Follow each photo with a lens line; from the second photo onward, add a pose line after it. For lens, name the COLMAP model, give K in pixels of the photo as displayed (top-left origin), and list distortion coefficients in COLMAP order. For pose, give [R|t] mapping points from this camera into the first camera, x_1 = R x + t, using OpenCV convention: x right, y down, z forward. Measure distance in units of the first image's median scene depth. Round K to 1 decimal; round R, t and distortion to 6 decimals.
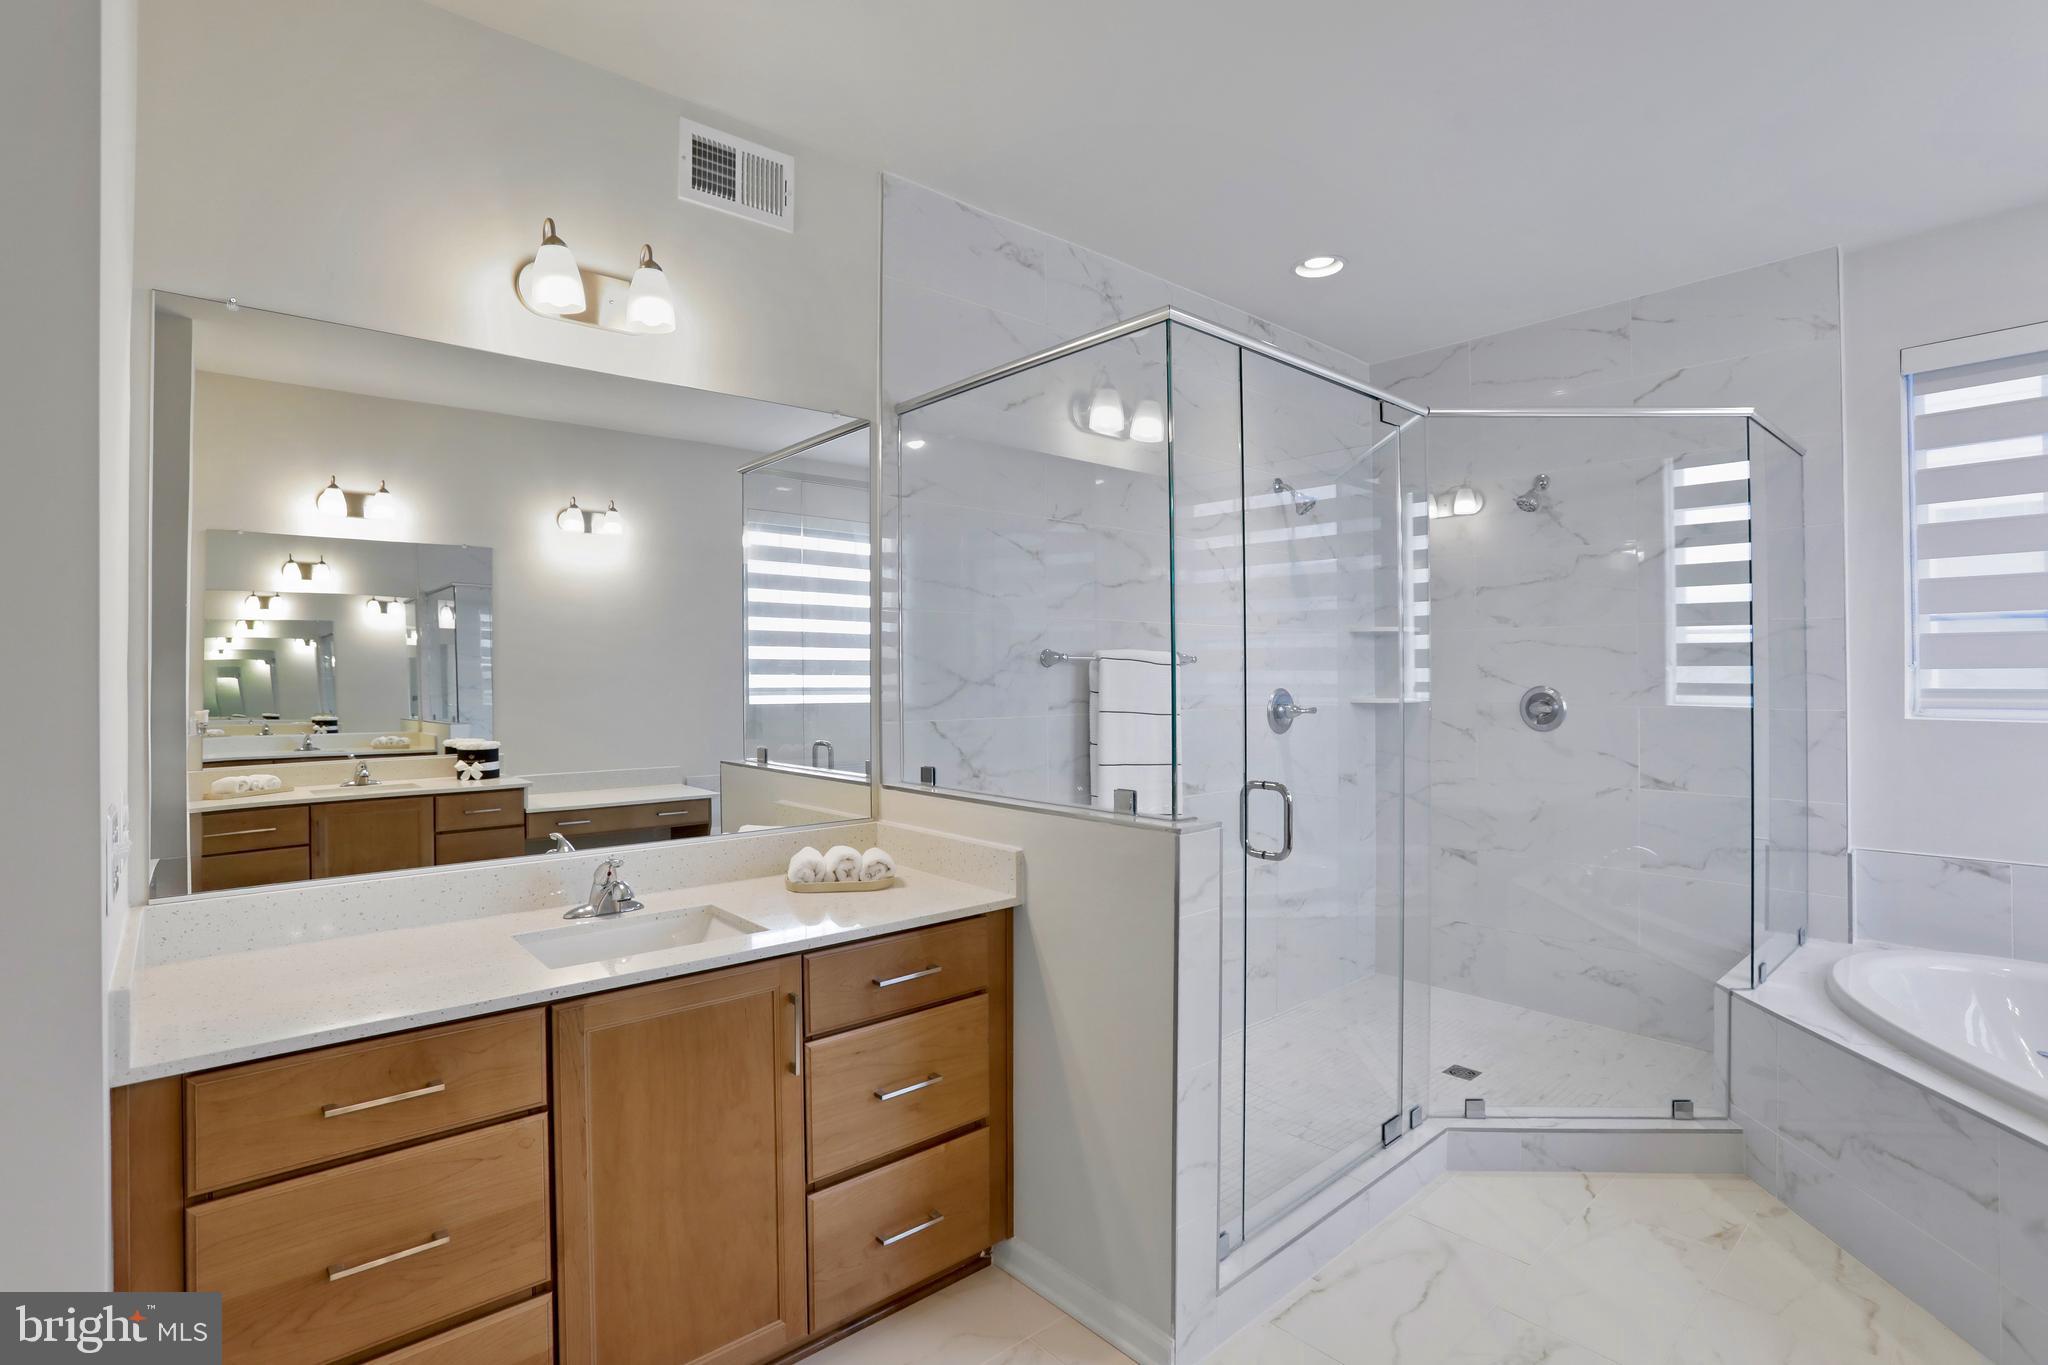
lens RADIAL K [[983.1, 0, 1018.8], [0, 983.1, 671.0], [0, 0, 1]] dist [-0.068474, 0.028636]
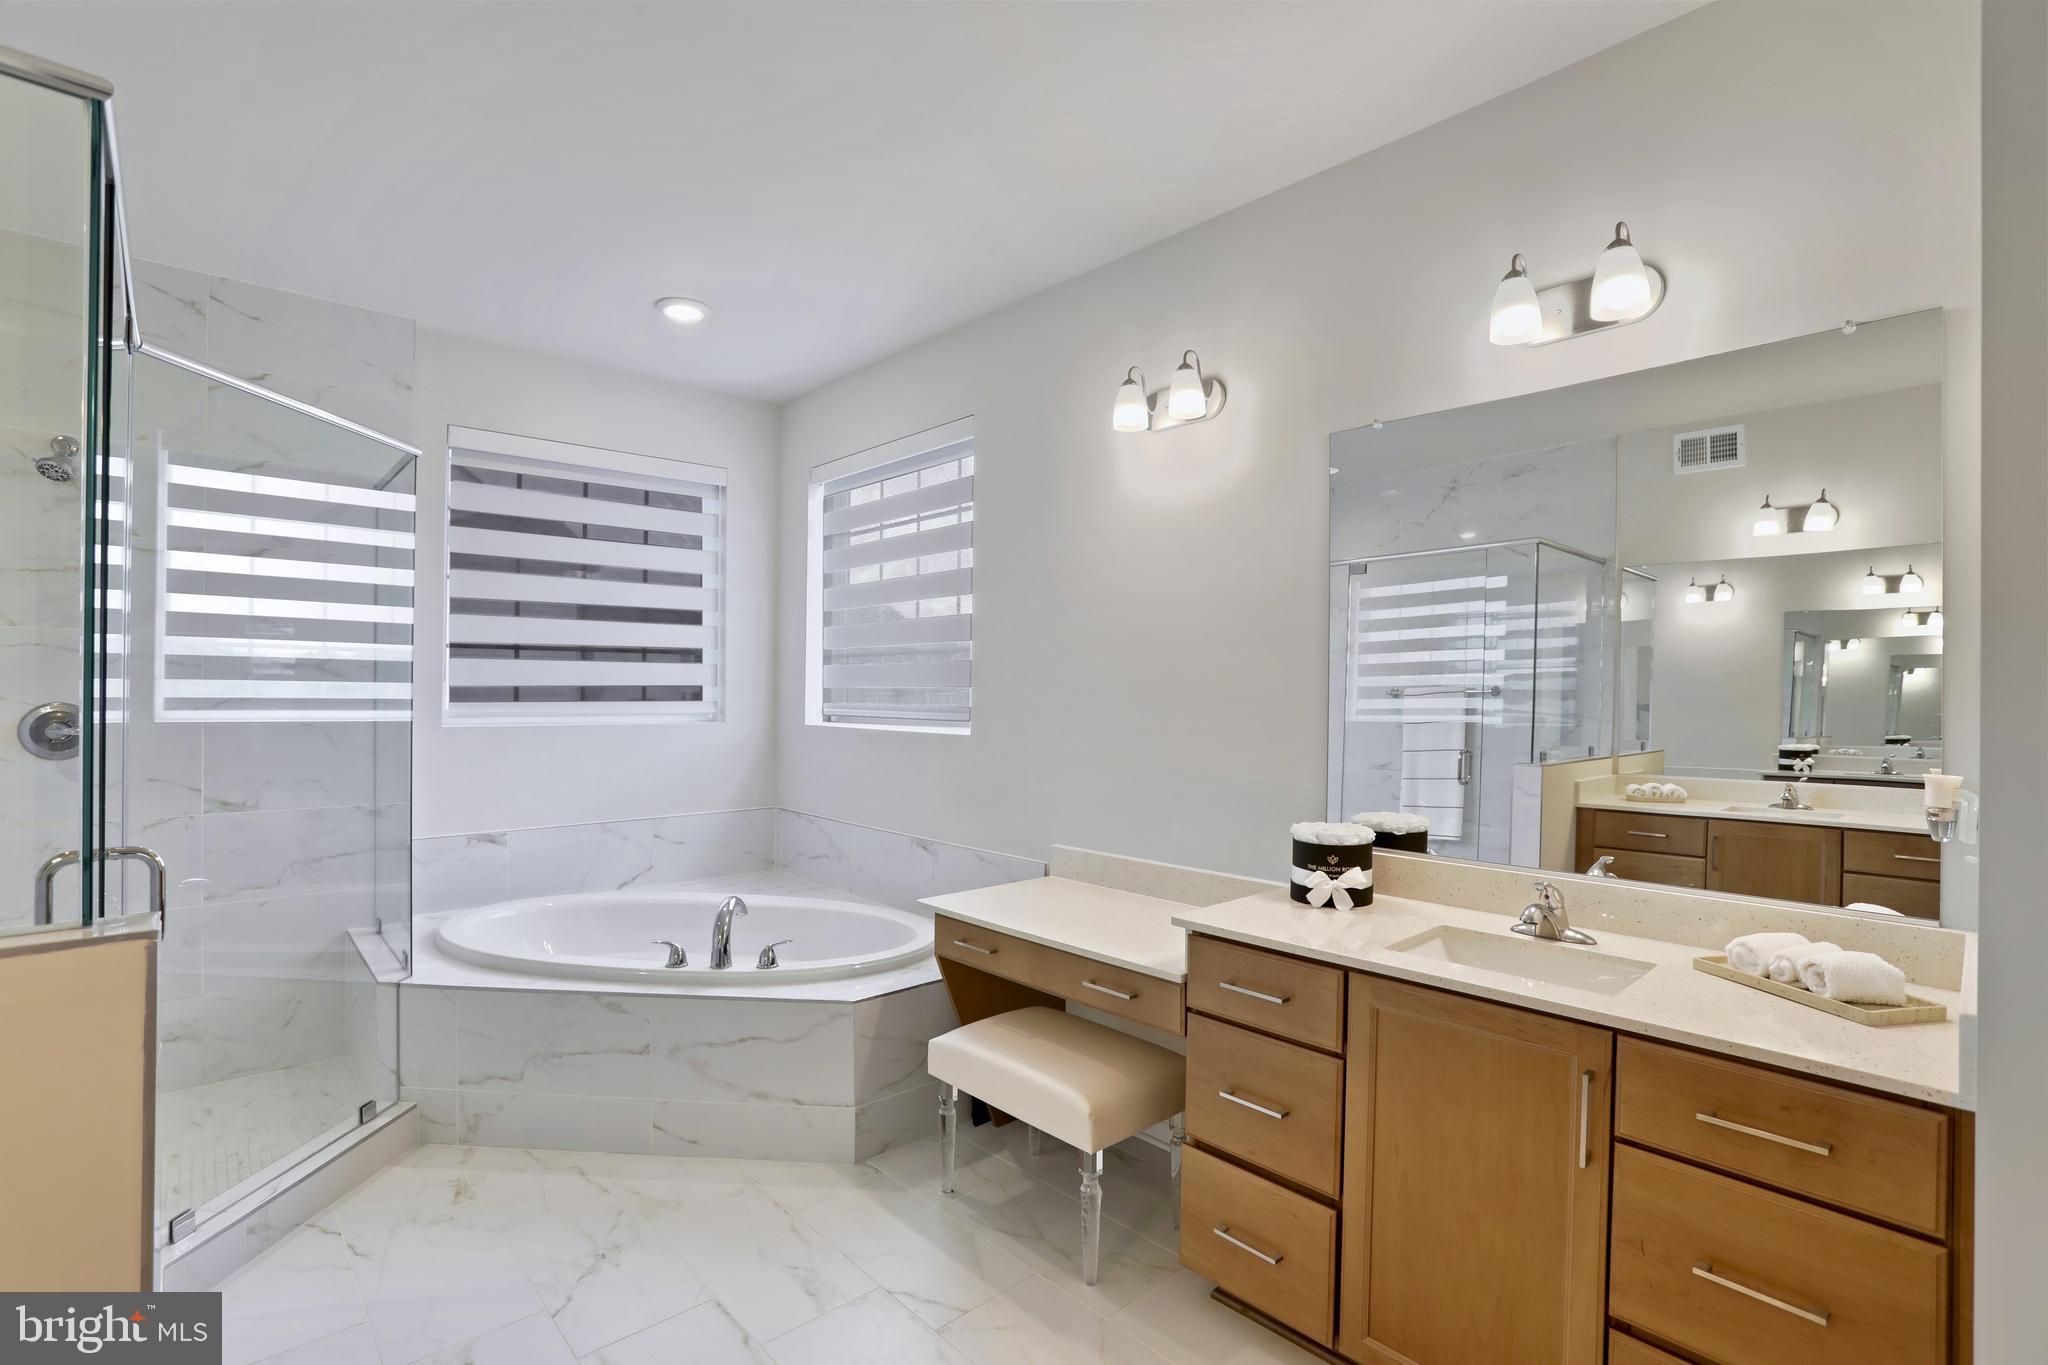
lens RADIAL K [[959.6, 0, 1016.9], [0, 959.6, 689.9], [0, 0, 1]] dist [-0.079749, 0.041018]
pose [[-0.011667, 0.003184, 0.999927, -0.320670], [-0.008931, 0.999955, -0.003289, 0.000929], [-0.999892, -0.008969, -0.011638, 0.318067]]
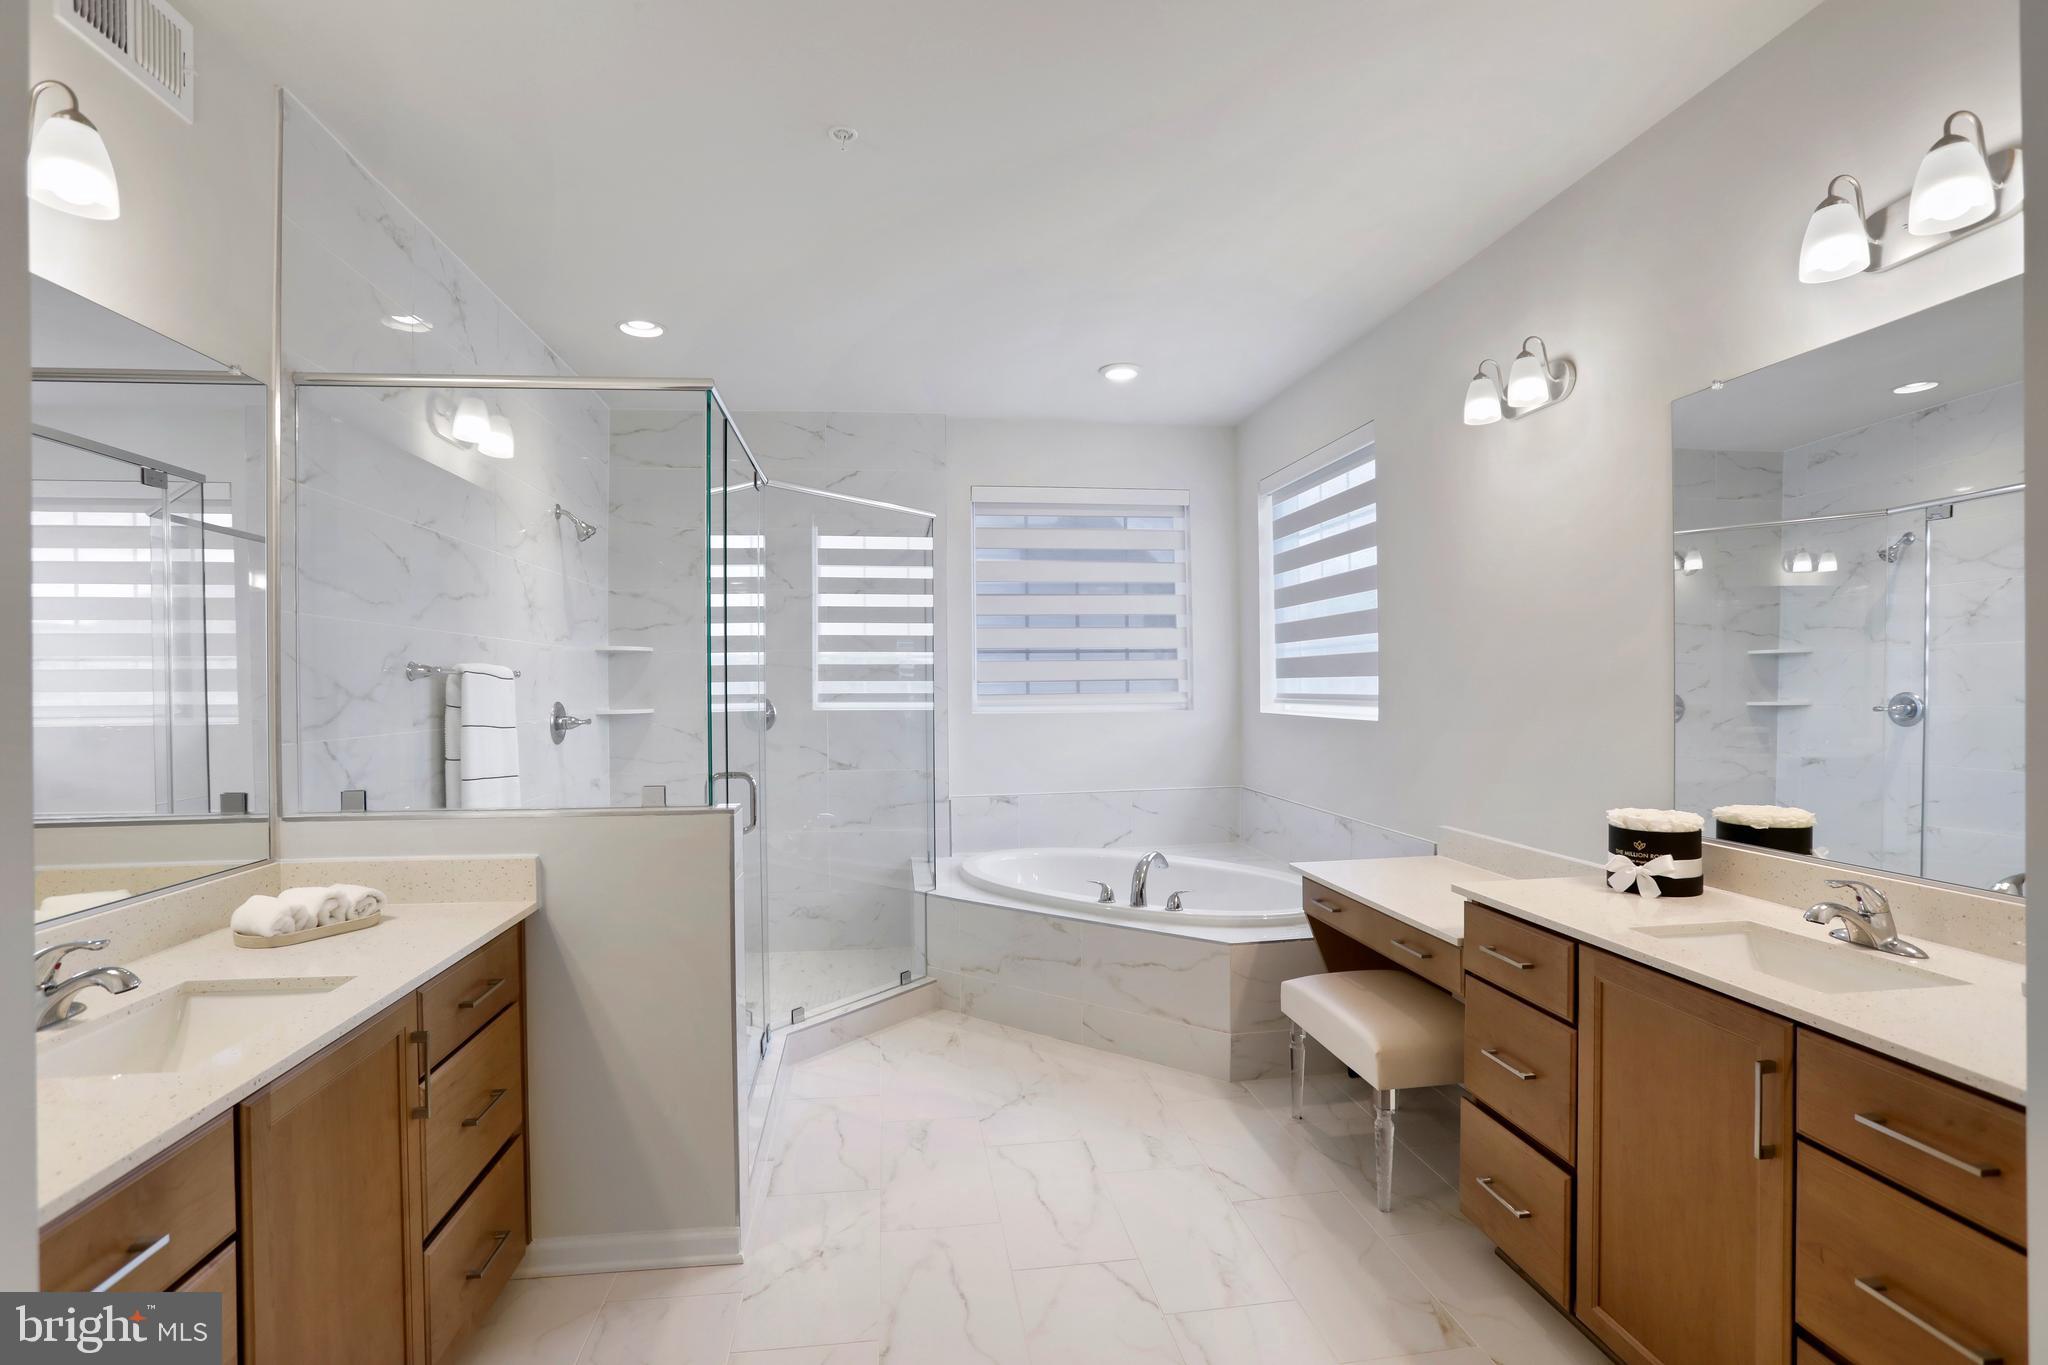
lens RADIAL K [[959.6, 0, 1016.9], [0, 959.6, 689.9], [0, 0, 1]] dist [-0.079749, 0.041018]
pose [[0.553657, -0.006073, 0.832723, -0.454347], [0.005155, 0.999979, 0.003865, 0.005378], [-0.832729, 0.002152, 0.553677, 0.027425]]
